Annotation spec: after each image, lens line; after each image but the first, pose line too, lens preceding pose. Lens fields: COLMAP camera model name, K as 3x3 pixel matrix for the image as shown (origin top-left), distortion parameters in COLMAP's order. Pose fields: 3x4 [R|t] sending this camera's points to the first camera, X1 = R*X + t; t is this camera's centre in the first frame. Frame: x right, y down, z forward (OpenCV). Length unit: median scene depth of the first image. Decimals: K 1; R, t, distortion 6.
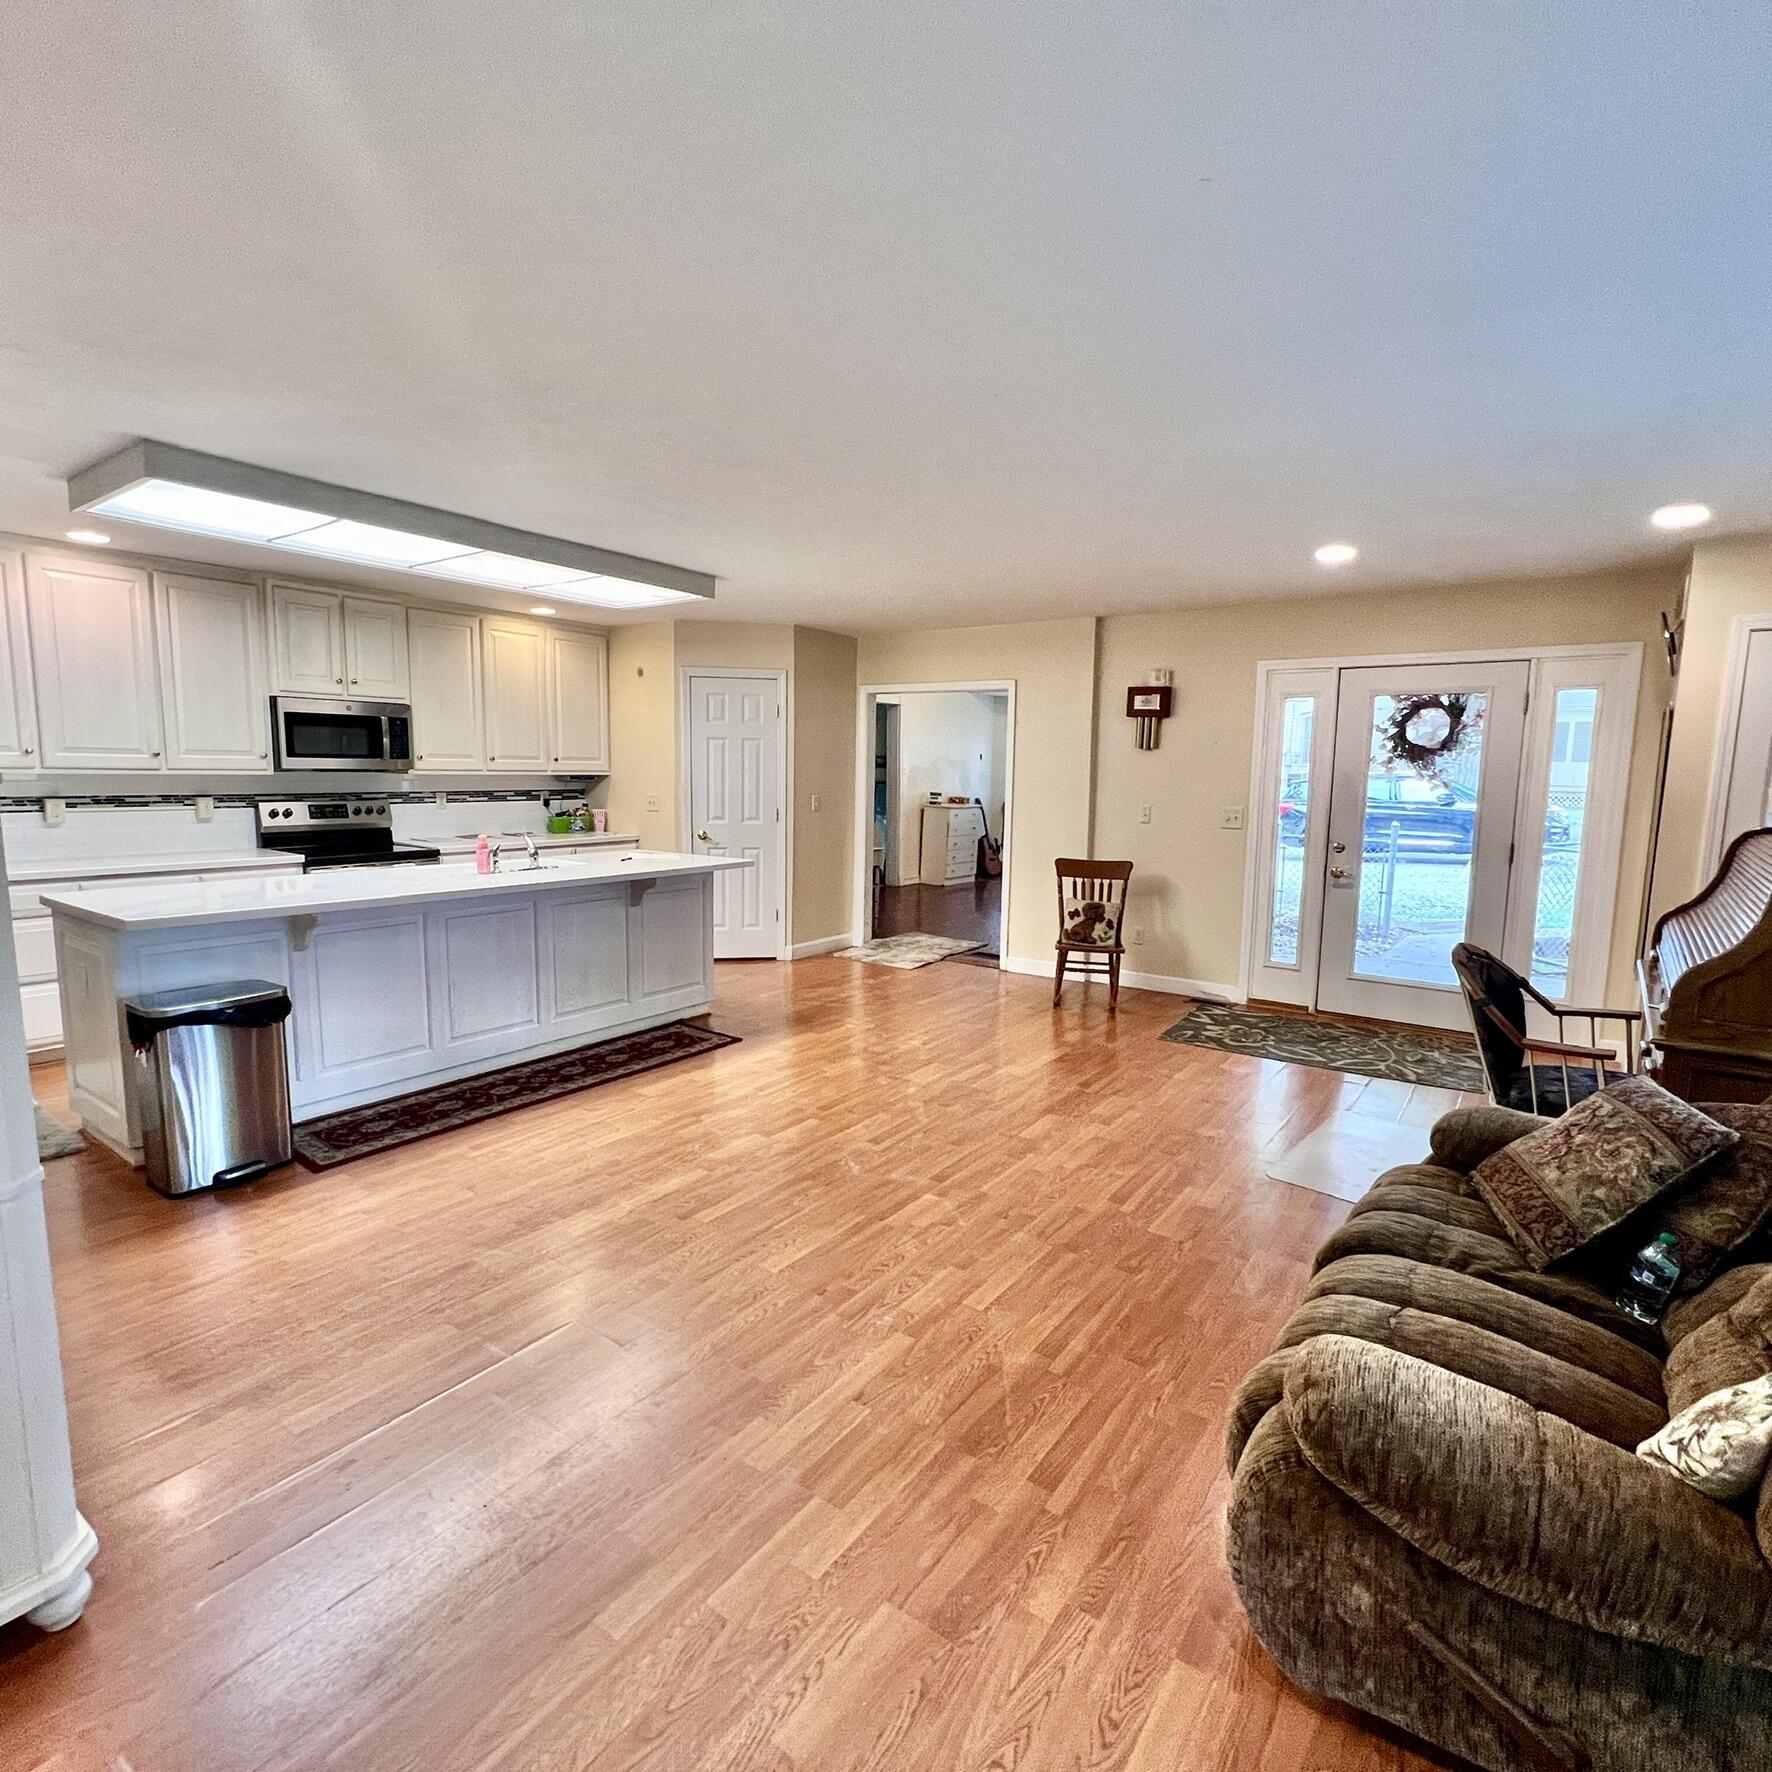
lens RADIAL K [[947.2, 0, 882.4], [0, 947.2, 885.6], [0, 0, 1]] dist [-0.000107, -0.000330]
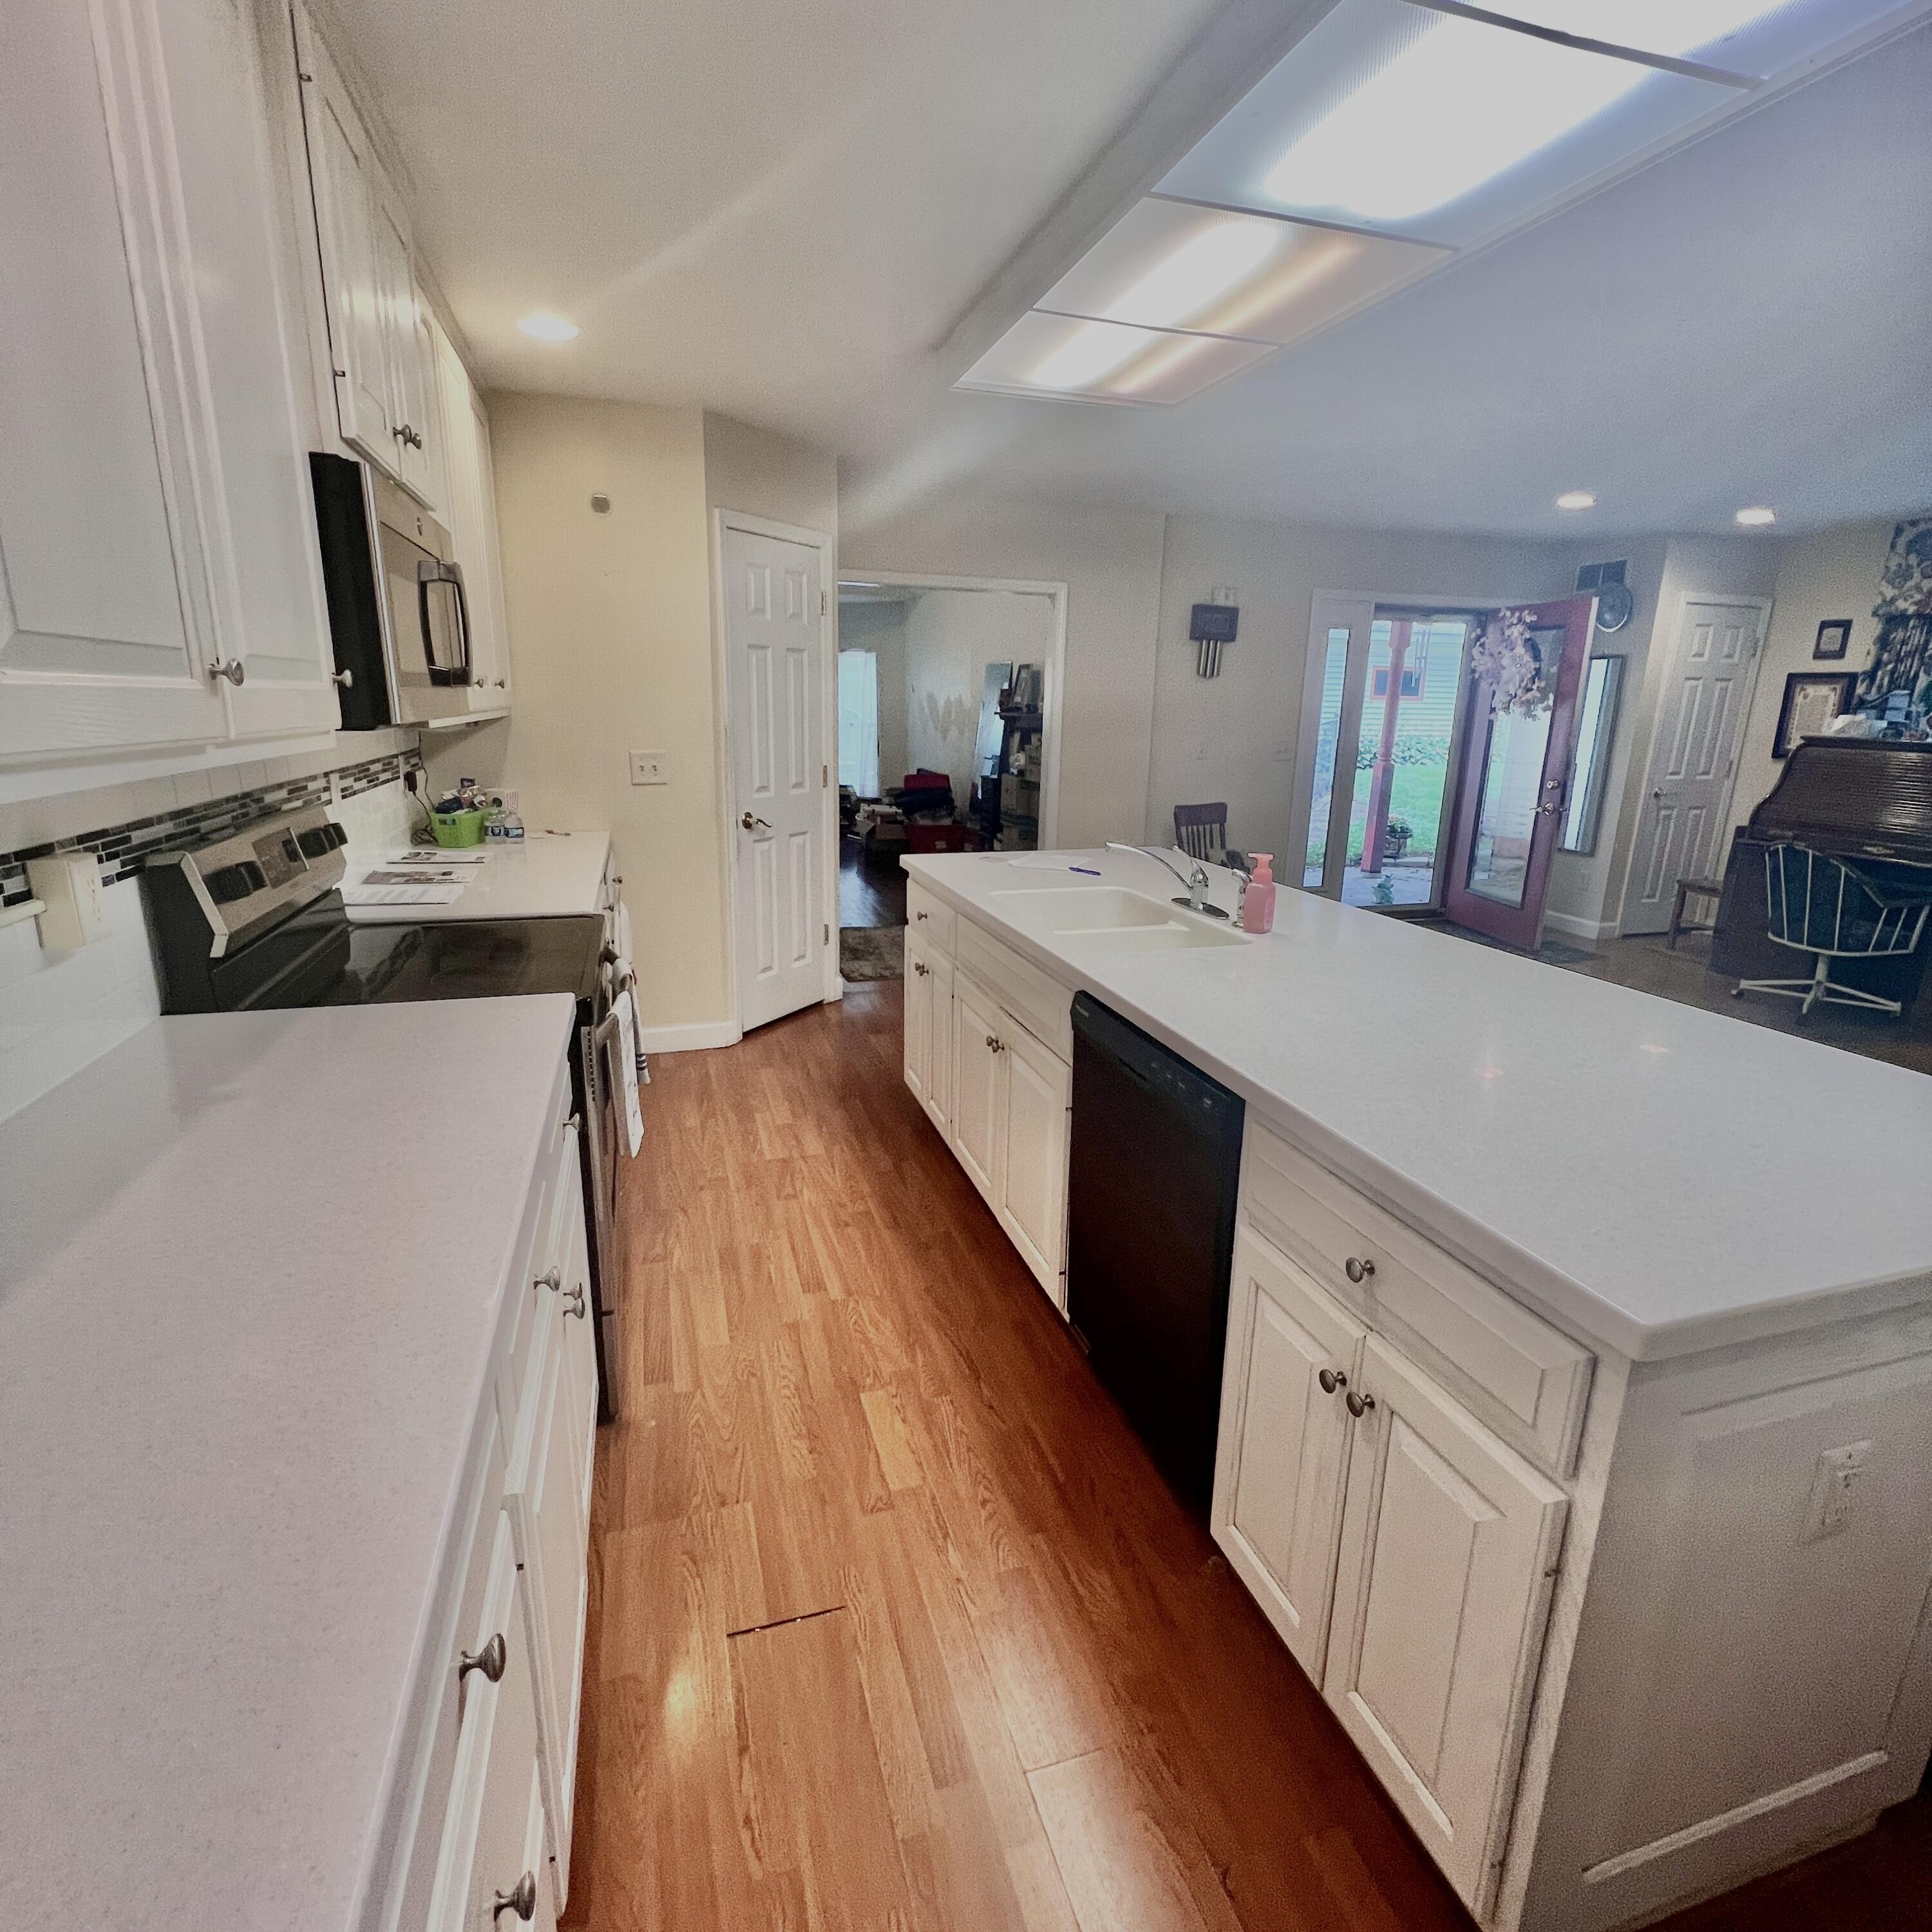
lens RADIAL K [[1027.4, 0, 961.8], [0, 1027.4, 968.6], [0, 0, 1]] dist [-0.001845, 0.000387]
pose [[0.605005, -0.208403, 0.768464, -0.862611], [0.093705, 0.977068, 0.191201, -0.102714], [-0.790688, -0.043669, 0.610660, 0.725271]]
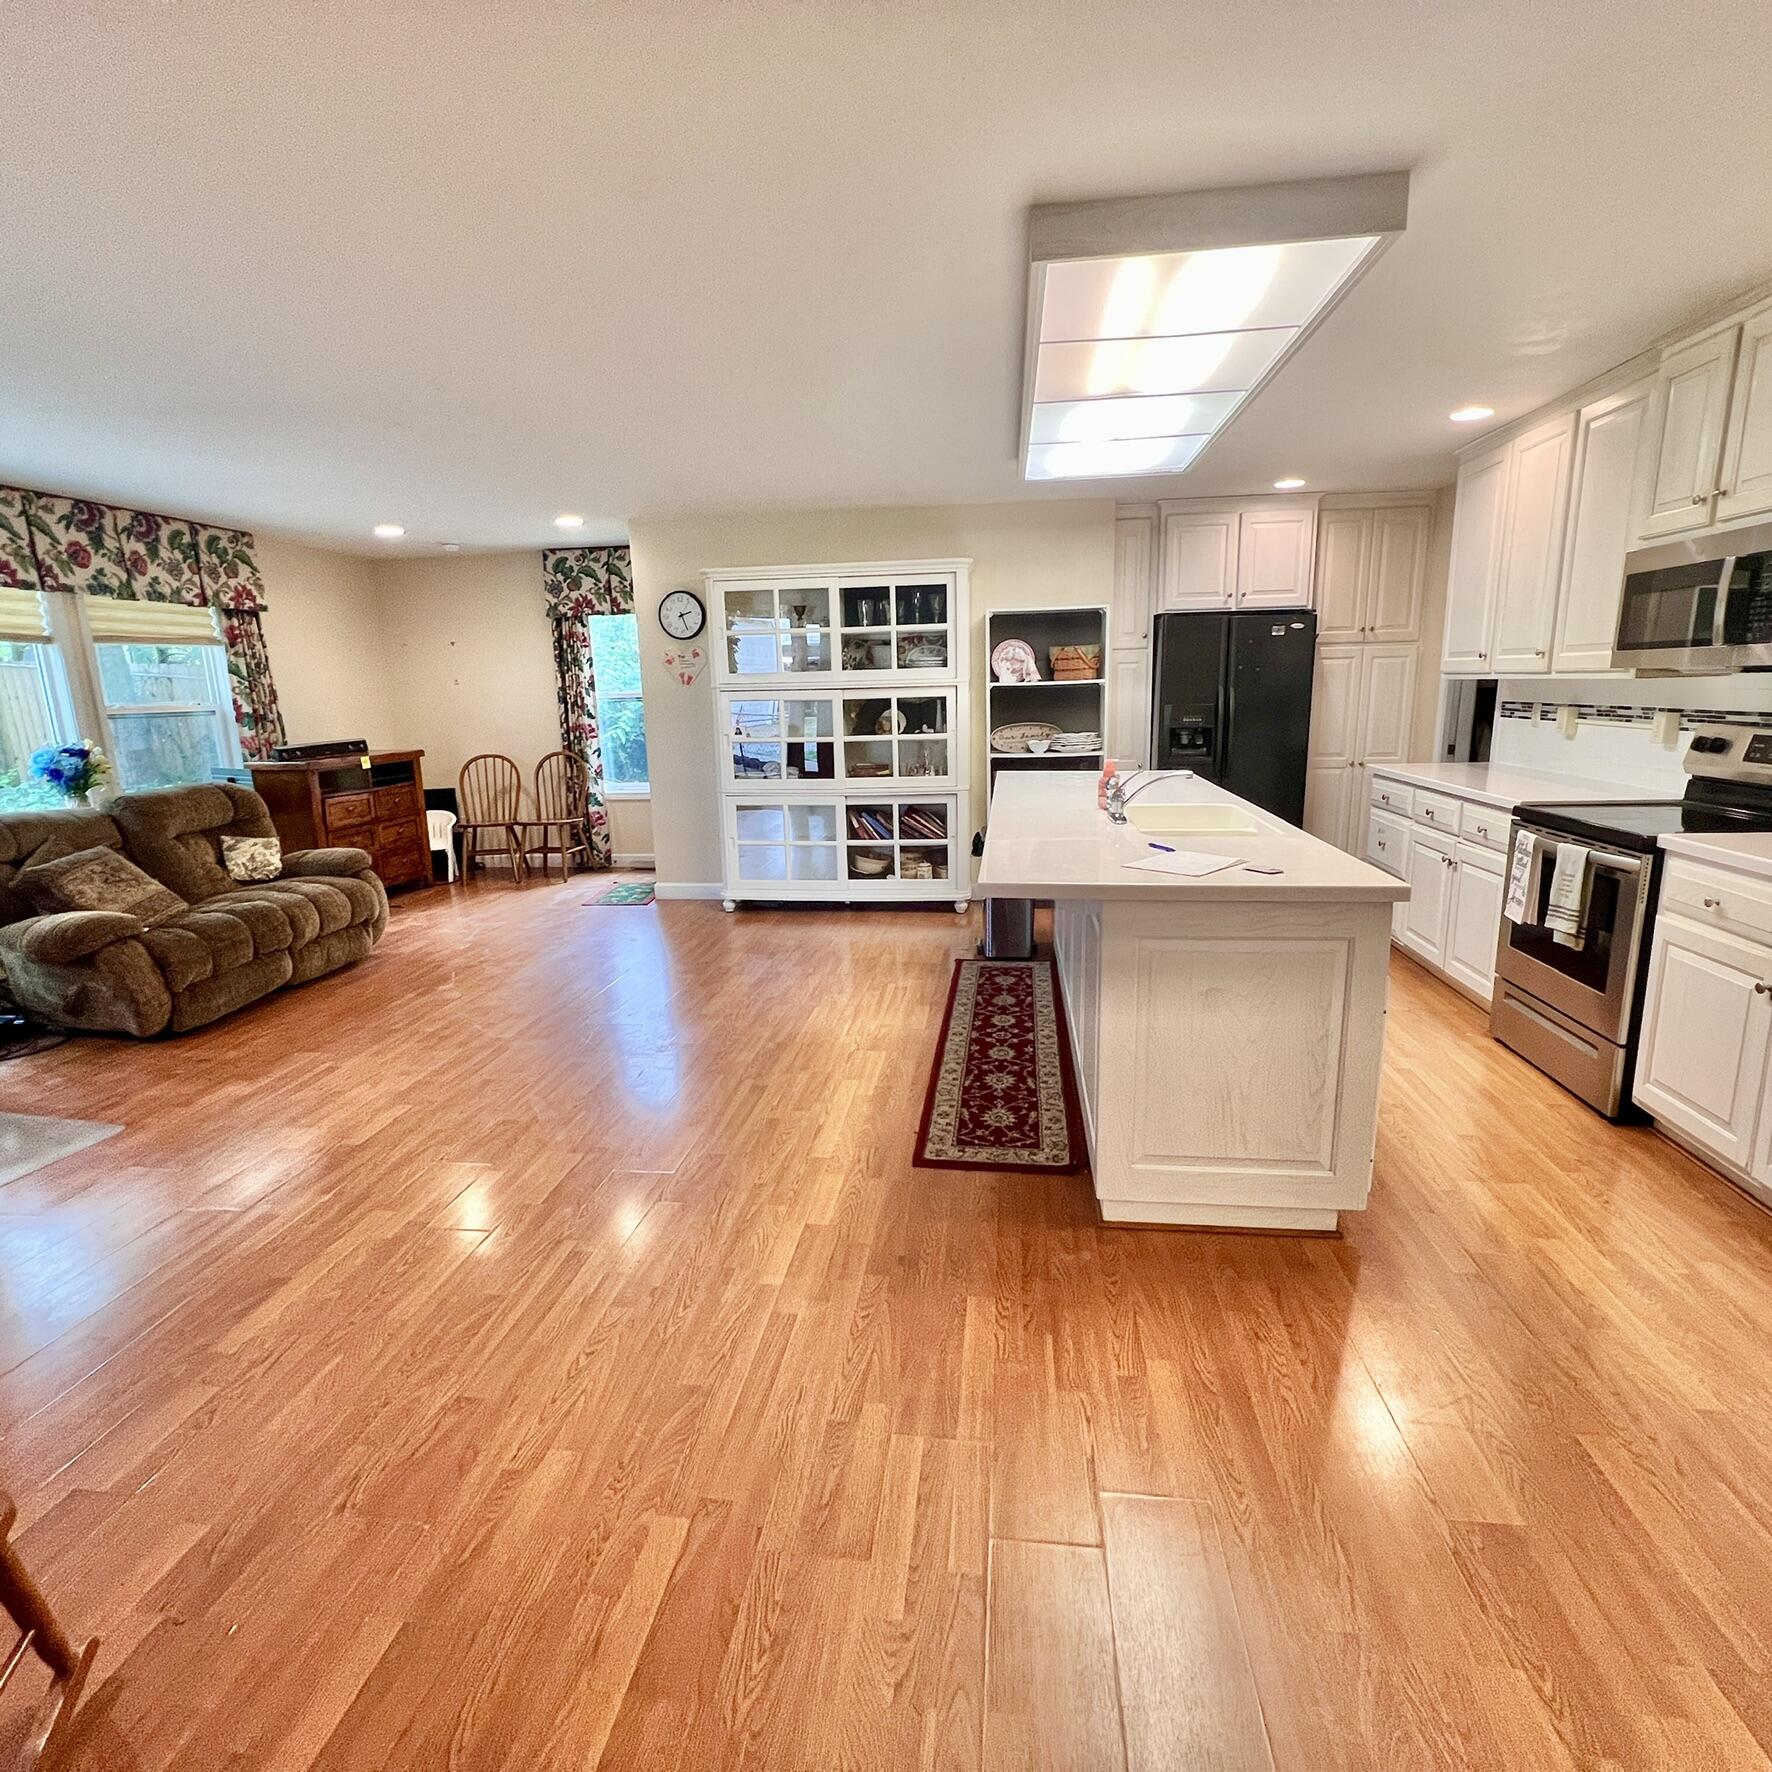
lens RADIAL K [[942.3, 0, 880.3], [0, 942.3, 881.2], [0, 0, 1]] dist [-0.001845, 0.000387]
pose [[-0.879707, 0.102433, -0.464351, 0.114229], [-0.049423, 0.951537, 0.303535, -0.170178], [0.472940, 0.289972, -0.832012, 1.460172]]
